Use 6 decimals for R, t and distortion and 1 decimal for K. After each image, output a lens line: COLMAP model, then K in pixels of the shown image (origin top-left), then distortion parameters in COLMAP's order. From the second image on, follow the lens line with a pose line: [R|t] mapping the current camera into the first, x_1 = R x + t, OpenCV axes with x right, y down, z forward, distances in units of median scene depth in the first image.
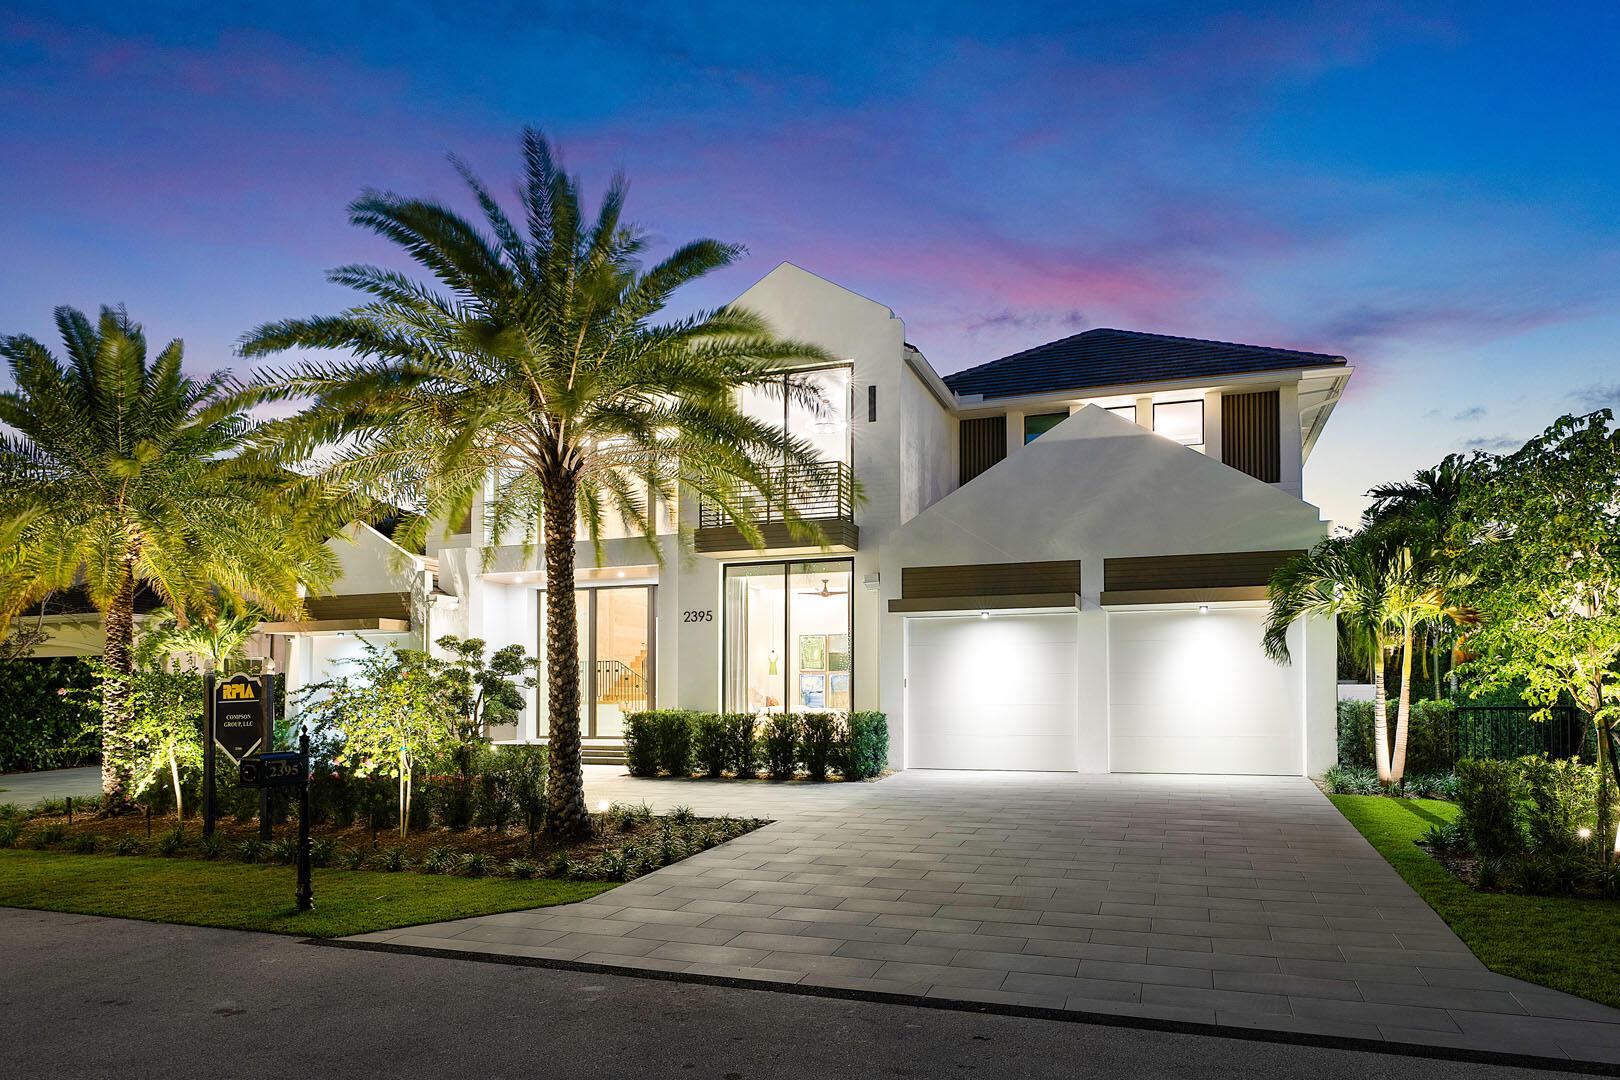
lens RADIAL K [[956.2, 0, 810.0], [0, 956.2, 540.0], [0, 0, 1]] dist [-0.002373, -0.000951]
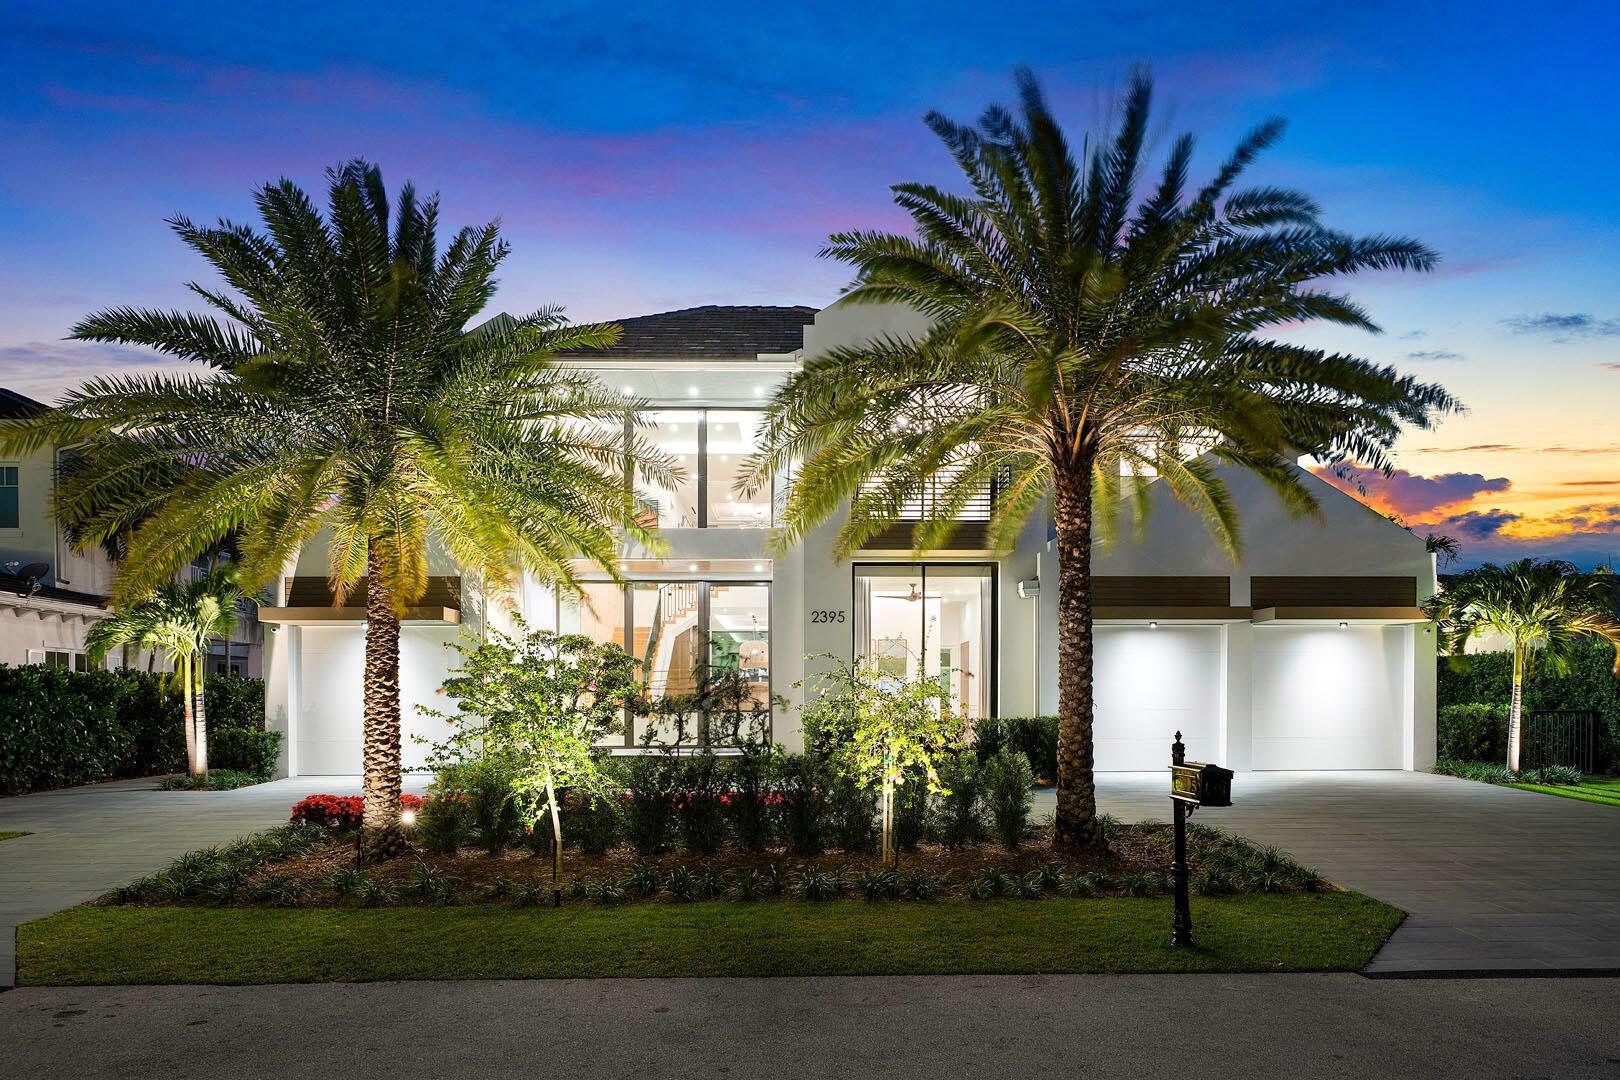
lens RADIAL K [[959.0, 0, 810.0], [0, 959.0, 540.0], [0, 0, 1]] dist [0.003240, 0.001973]
pose [[0.937716, 0.059632, 0.342246, -0.508202], [-0.055939, 0.998220, -0.020659, 0.027972], [-0.342869, 0.000228, 0.939383, 0.136674]]
